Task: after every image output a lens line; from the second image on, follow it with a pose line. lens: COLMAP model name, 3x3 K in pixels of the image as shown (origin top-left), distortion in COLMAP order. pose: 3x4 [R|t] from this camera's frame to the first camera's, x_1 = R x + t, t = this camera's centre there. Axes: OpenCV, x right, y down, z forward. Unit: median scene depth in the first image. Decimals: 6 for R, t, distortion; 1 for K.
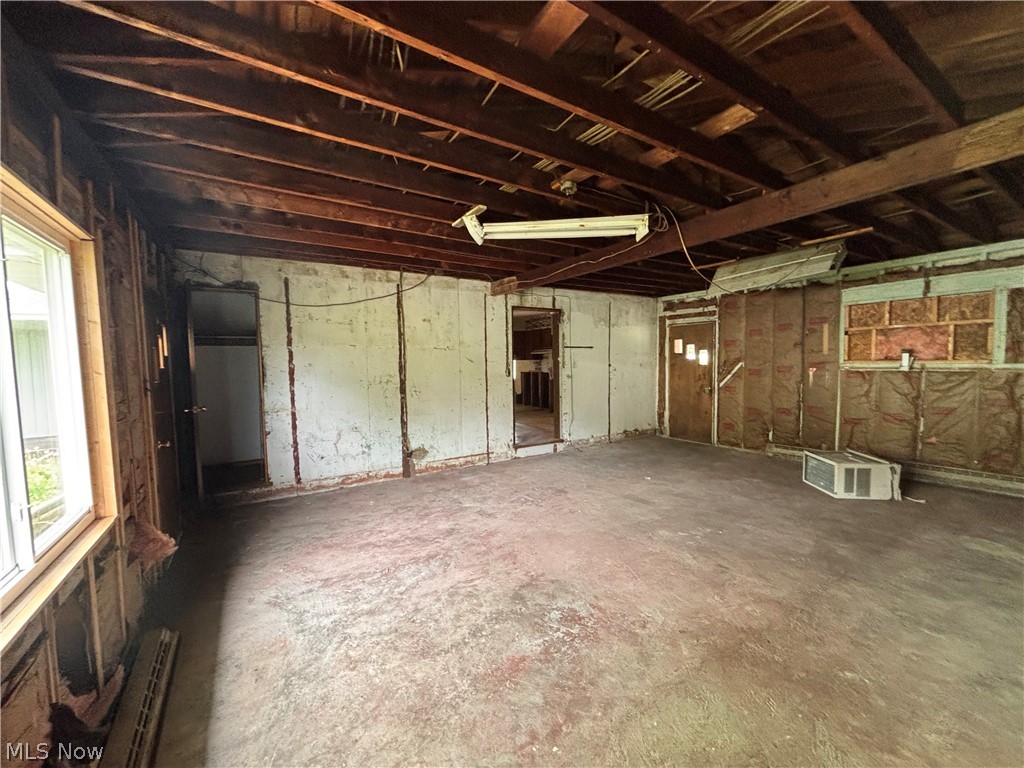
lens RADIAL K [[412.7, 0, 513.7], [0, 412.7, 384.8], [0, 0, 1]] dist [0.001791, 0.000378]
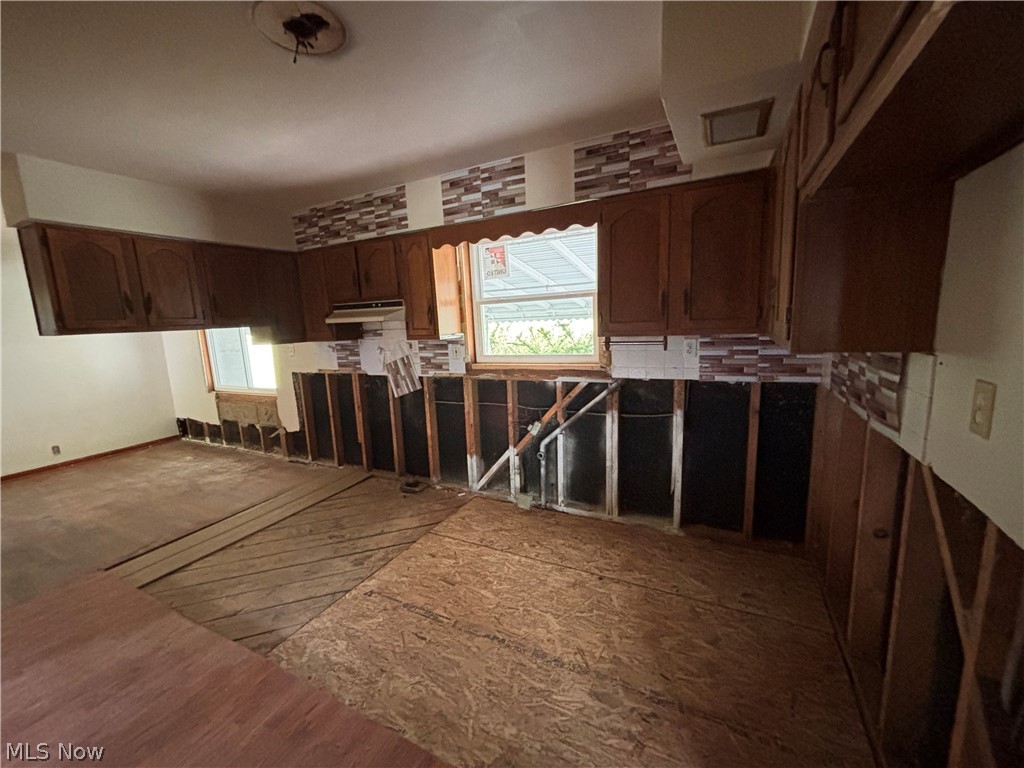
lens RADIAL K [[412.7, 0, 511.6], [0, 412.7, 383.7], [0, 0, 1]] dist [0.001791, 0.000378]
pose [[0.862286, -0.091519, 0.498083, 0.002070], [0.052374, 0.994377, 0.092039, -0.048861], [-0.503706, -0.053277, 0.862231, 0.636446]]
